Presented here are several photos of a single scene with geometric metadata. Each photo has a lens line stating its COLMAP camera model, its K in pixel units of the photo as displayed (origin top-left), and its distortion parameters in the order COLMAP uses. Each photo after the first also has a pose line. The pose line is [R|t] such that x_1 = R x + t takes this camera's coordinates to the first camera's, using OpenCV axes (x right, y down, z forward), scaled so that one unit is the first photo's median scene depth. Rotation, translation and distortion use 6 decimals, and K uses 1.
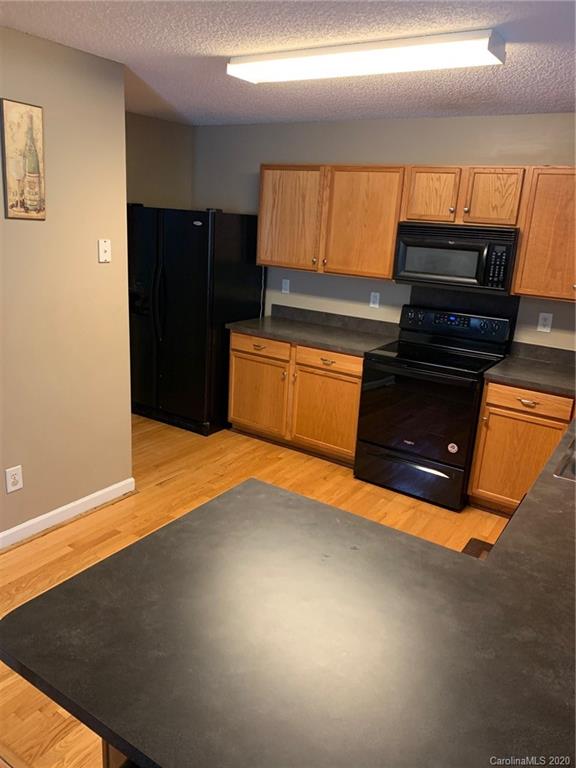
lens RADIAL K [[587.1, 0, 290.7], [0, 587.1, 383.5], [0, 0, 1]] dist [0.021948, -0.021434]
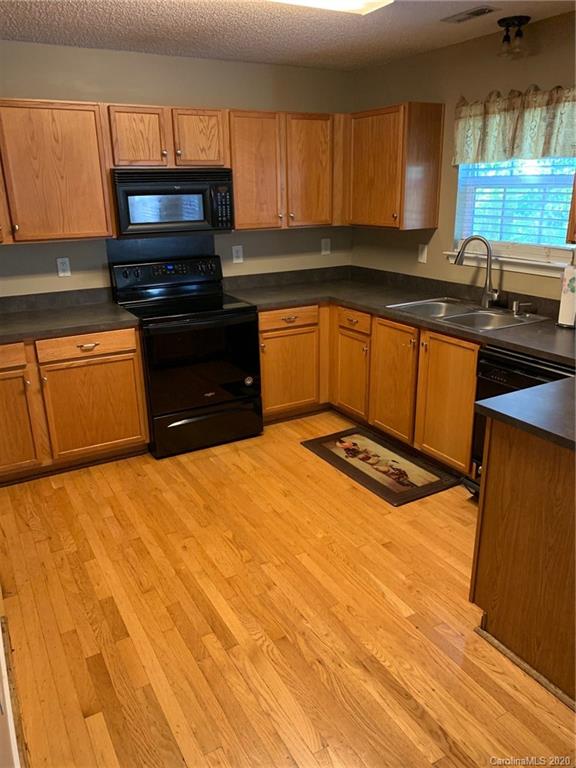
lens RADIAL K [[587.1, 0, 294.4], [0, 587.1, 382.3], [0, 0, 1]] dist [0.021948, -0.021434]
pose [[0.438143, -0.342160, 0.831239, -0.541209], [0.288619, 0.929309, 0.230398, -0.103314], [-0.851311, 0.138964, 0.505924, 0.369592]]
